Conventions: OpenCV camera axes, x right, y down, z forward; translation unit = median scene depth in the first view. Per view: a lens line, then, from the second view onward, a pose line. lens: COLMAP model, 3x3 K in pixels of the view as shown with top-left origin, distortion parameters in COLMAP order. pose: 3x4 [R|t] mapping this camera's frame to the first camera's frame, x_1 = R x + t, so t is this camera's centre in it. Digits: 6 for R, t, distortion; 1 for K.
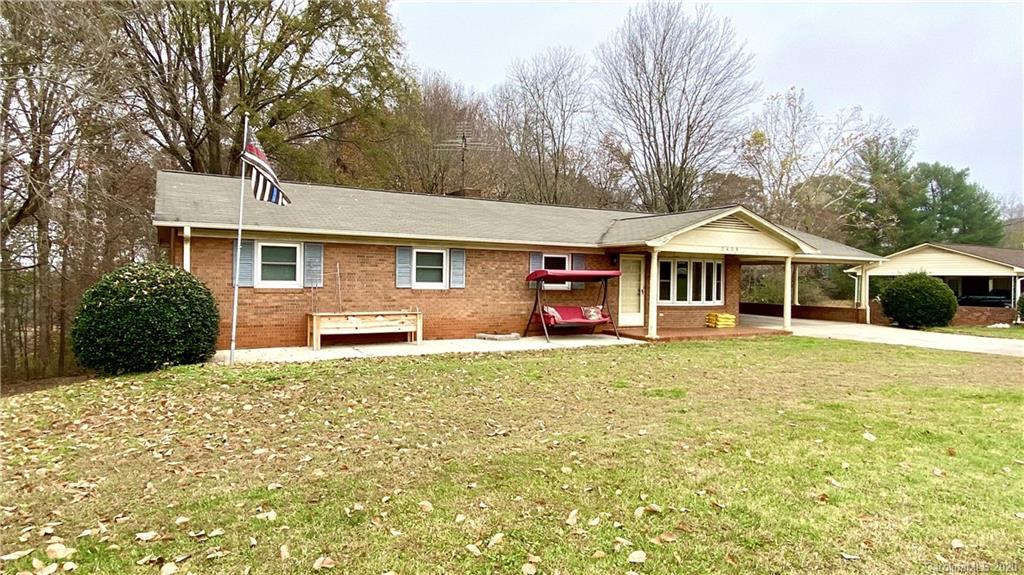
lens RADIAL K [[583.3, 0, 512.0], [0, 583.3, 287.5], [0, 0, 1]] dist [0.129668, -0.000546]
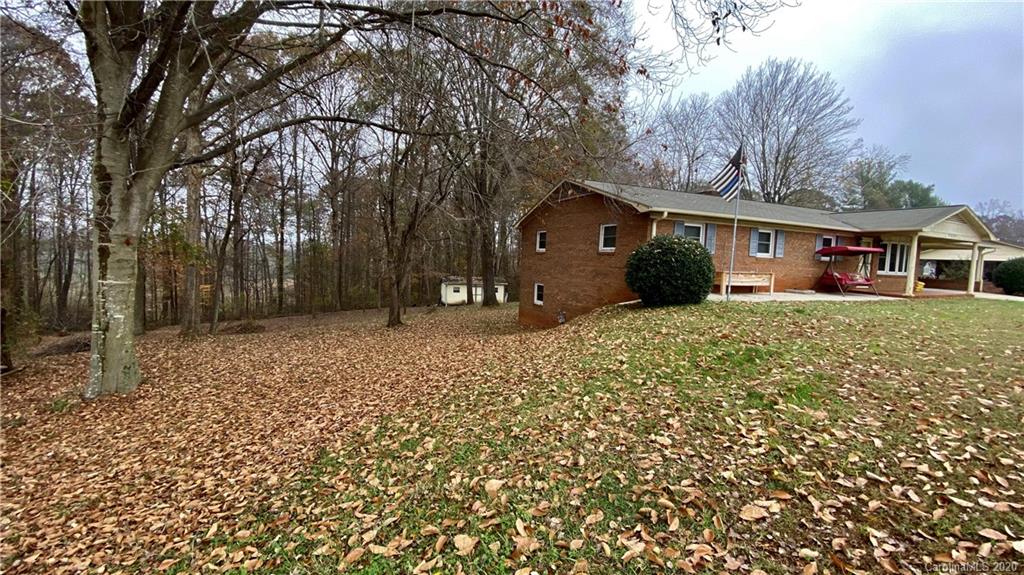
lens RADIAL K [[391.4, 0, 512.0], [0, 391.4, 287.5], [0, 0, 1]] dist [0.000312, 0.000078]
pose [[0.992856, 0.037230, -0.113358, -0.599710], [-0.029033, 0.996900, 0.073120, 0.021952], [0.115729, -0.069306, 0.990860, -0.051141]]
